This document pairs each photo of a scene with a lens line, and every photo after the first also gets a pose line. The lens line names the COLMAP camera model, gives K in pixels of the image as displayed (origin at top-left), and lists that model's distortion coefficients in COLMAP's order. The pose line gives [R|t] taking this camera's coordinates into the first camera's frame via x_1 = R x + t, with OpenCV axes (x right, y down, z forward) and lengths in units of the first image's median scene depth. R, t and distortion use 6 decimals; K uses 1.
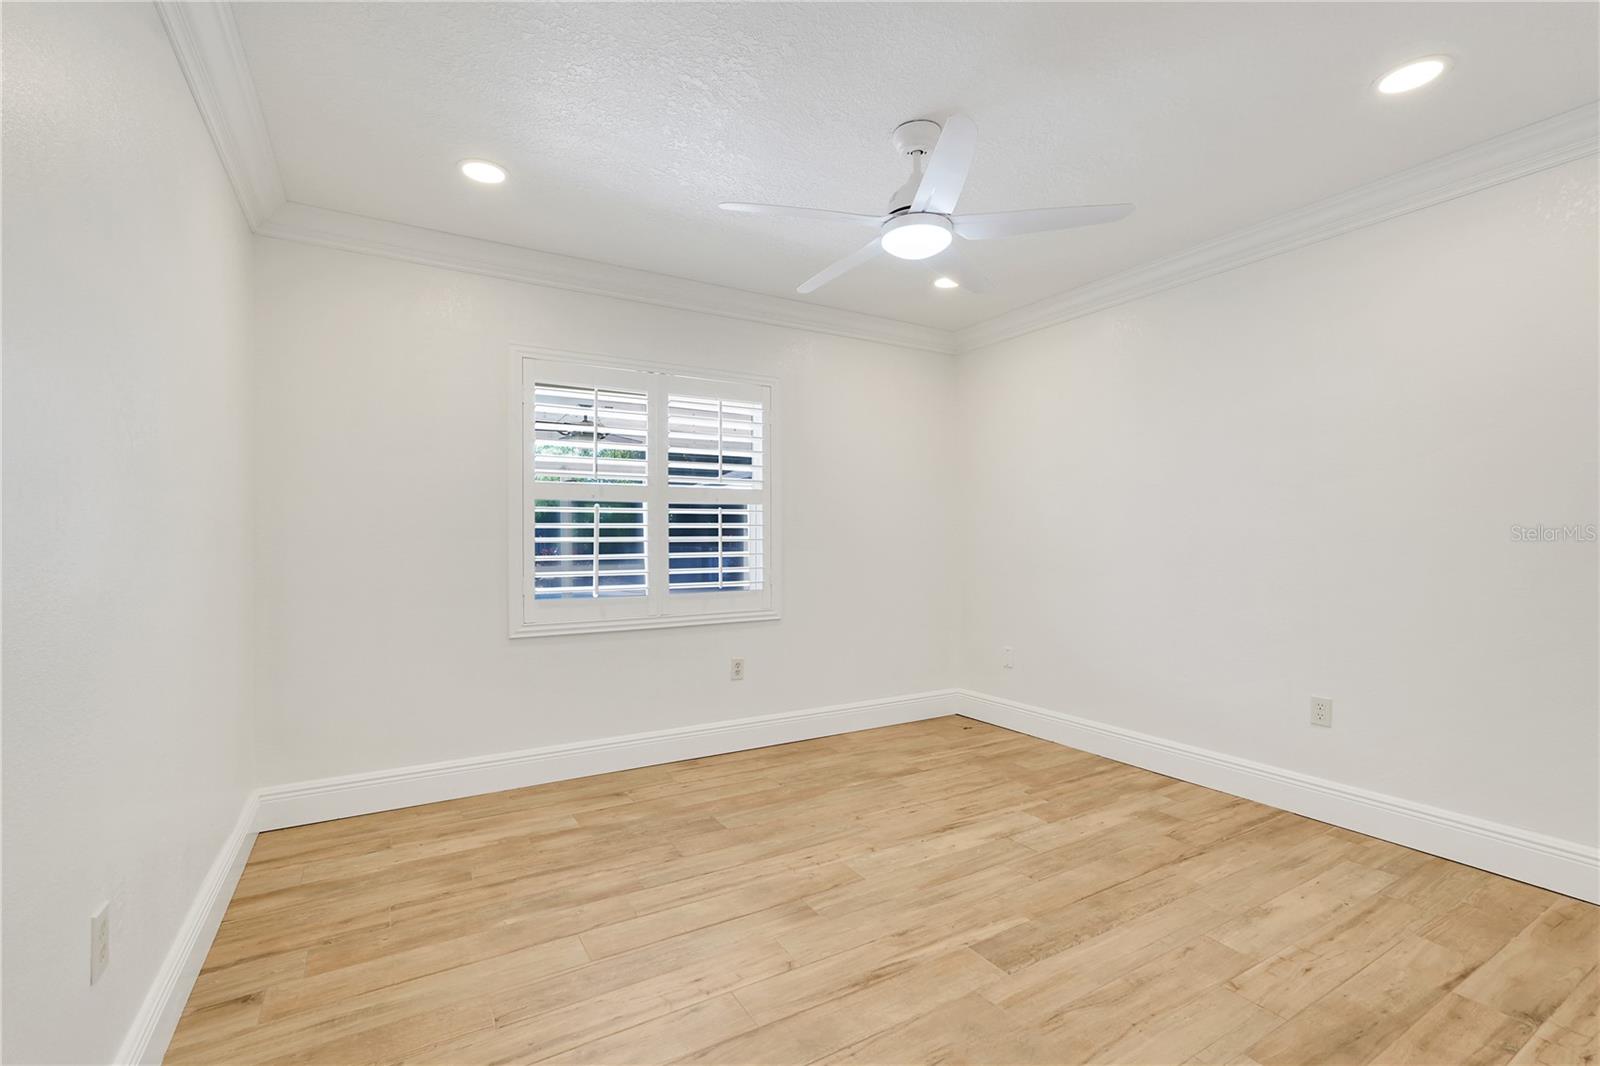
lens RADIAL K [[707.2, 0, 802.0], [0, 707.2, 543.8], [0, 0, 1]] dist [-0.010929, 0.005024]
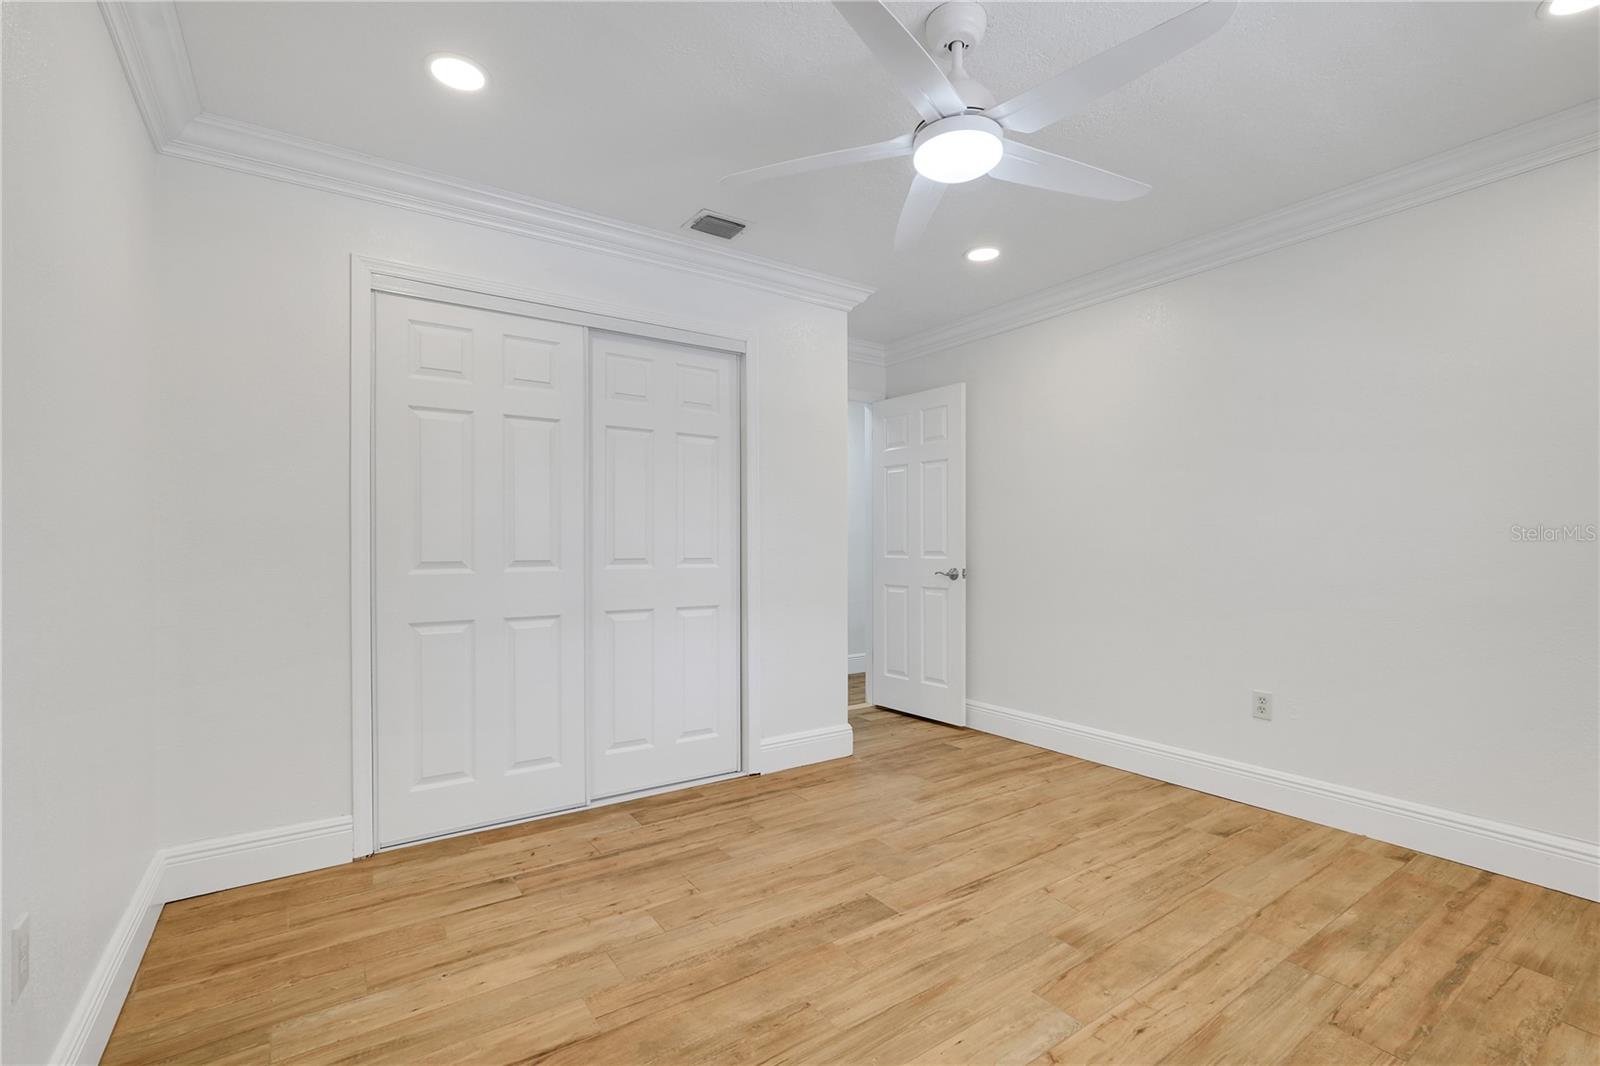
lens RADIAL K [[707.2, 0, 802.4], [0, 707.2, 538.8], [0, 0, 1]] dist [-0.010929, 0.005024]
pose [[-0.997704, 0.001336, -0.067709, 0.424574], [0.001398, 0.999999, -0.000854, -0.000854], [0.067708, -0.000947, -0.997705, 1.924990]]
